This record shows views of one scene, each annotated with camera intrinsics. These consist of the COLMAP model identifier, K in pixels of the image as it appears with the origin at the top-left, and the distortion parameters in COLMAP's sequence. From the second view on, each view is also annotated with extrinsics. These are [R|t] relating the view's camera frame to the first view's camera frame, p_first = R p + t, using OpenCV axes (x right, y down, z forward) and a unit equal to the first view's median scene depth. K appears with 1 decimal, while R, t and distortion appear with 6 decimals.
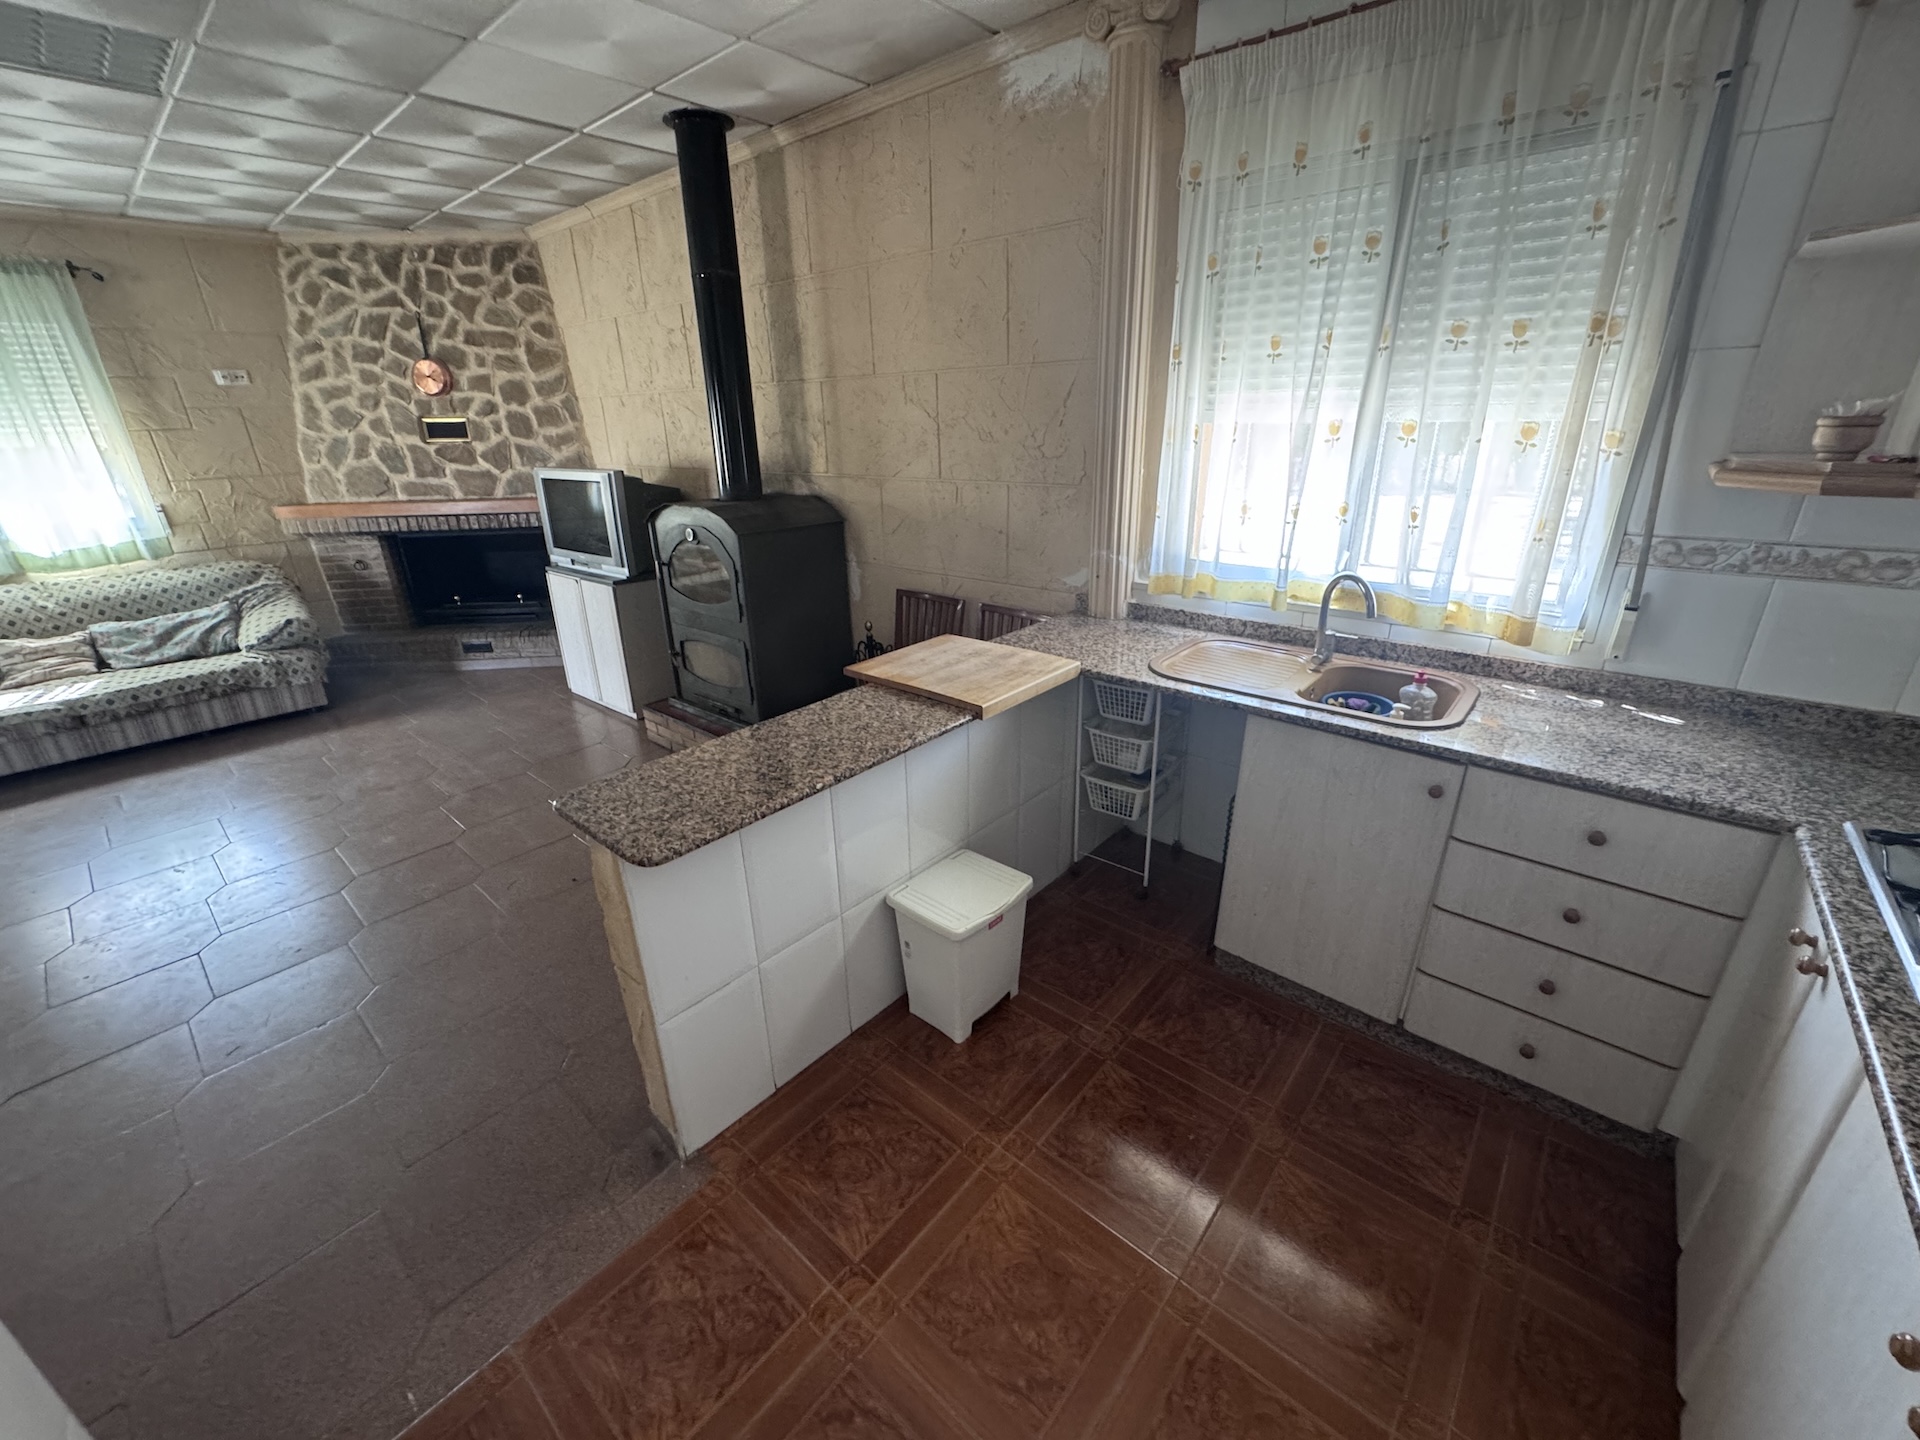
lens RADIAL K [[765.8, 0, 960.1], [0, 765.8, 715.8], [0, 0, 1]] dist [-0.004734, 0.000196]
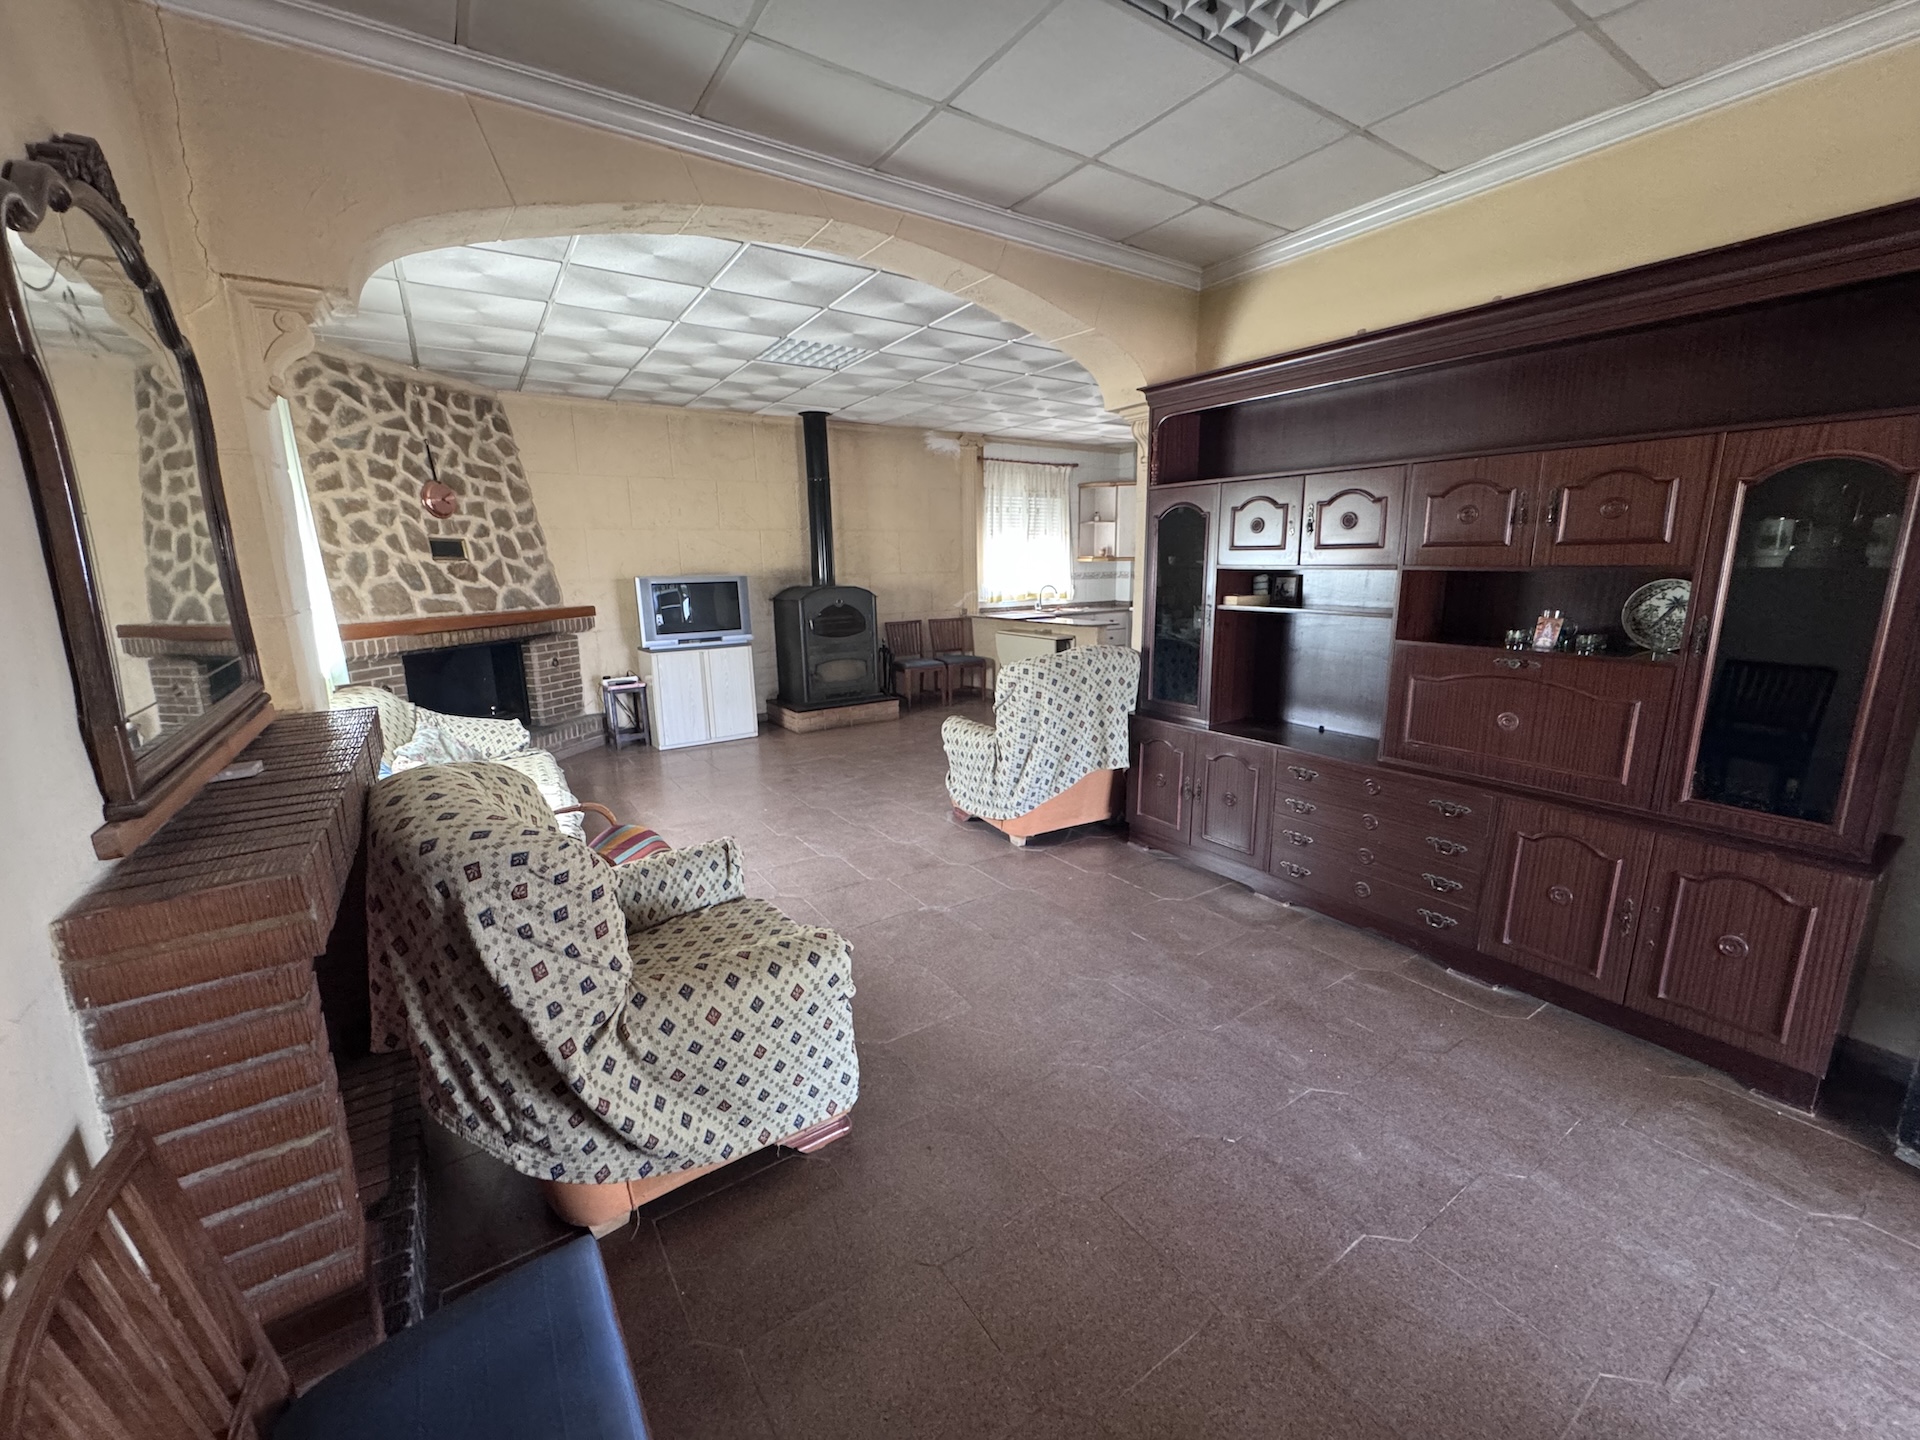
lens RADIAL K [[765.8, 0, 962.6], [0, 765.8, 716.9], [0, 0, 1]] dist [-0.004734, 0.000196]
pose [[0.267858, -0.172821, 0.947832, -1.567376], [0.361738, 0.929846, 0.067314, 0.013200], [-0.892971, 0.324836, 0.311583, 0.151394]]
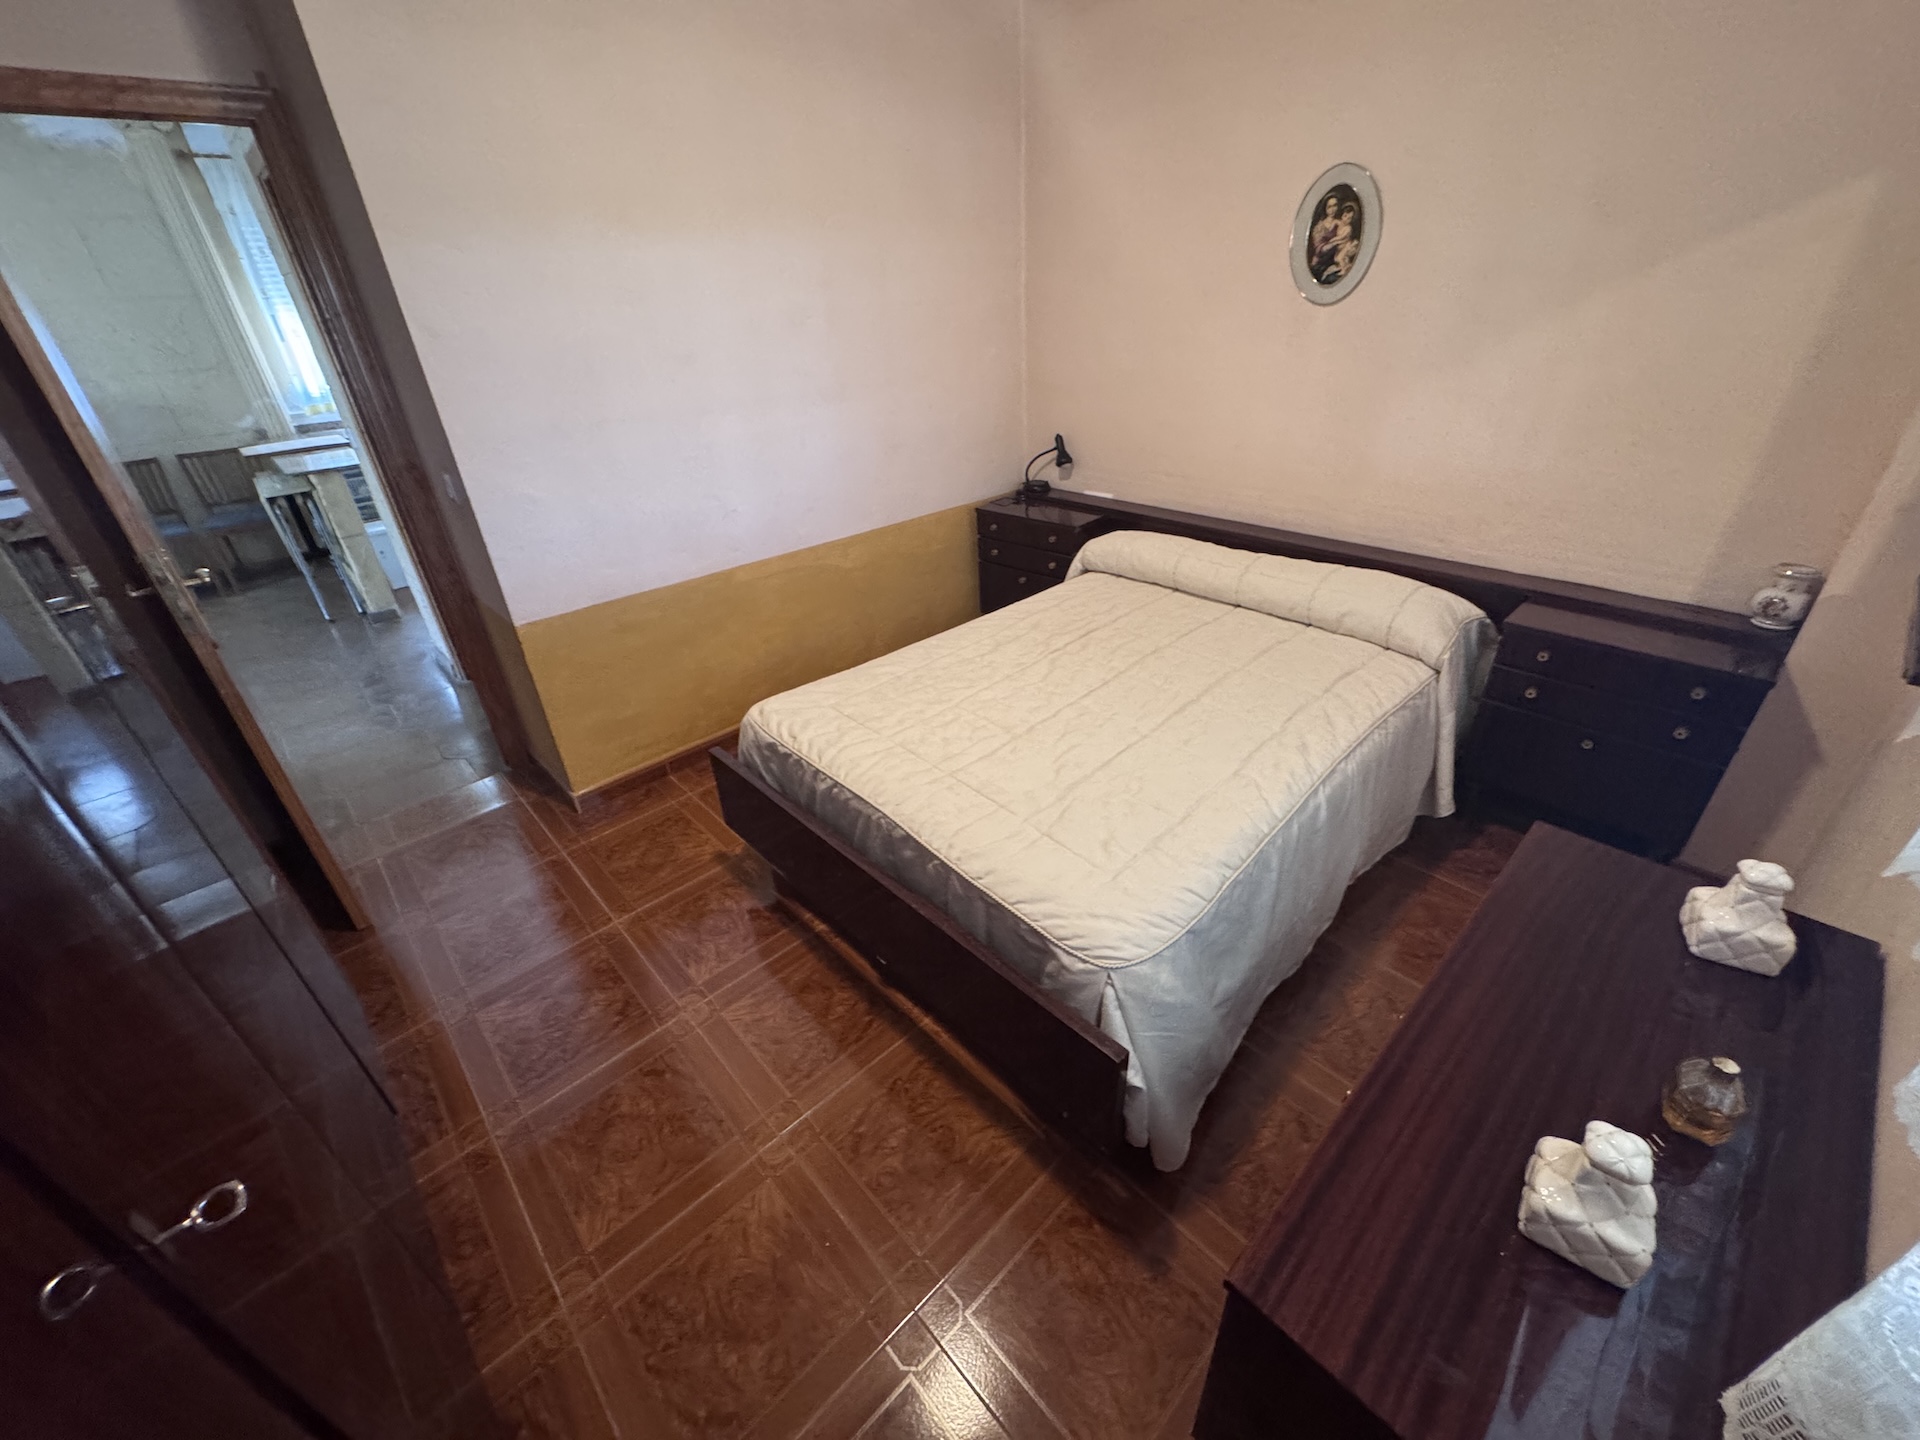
lens RADIAL K [[765.8, 0, 962.4], [0, 765.8, 722.6], [0, 0, 1]] dist [-0.004734, 0.000196]
pose [[0.108607, -0.474345, 0.873614, -0.239015], [0.405165, 0.823628, 0.396835, -0.014217], [-0.907770, 0.310859, 0.281640, 0.078177]]
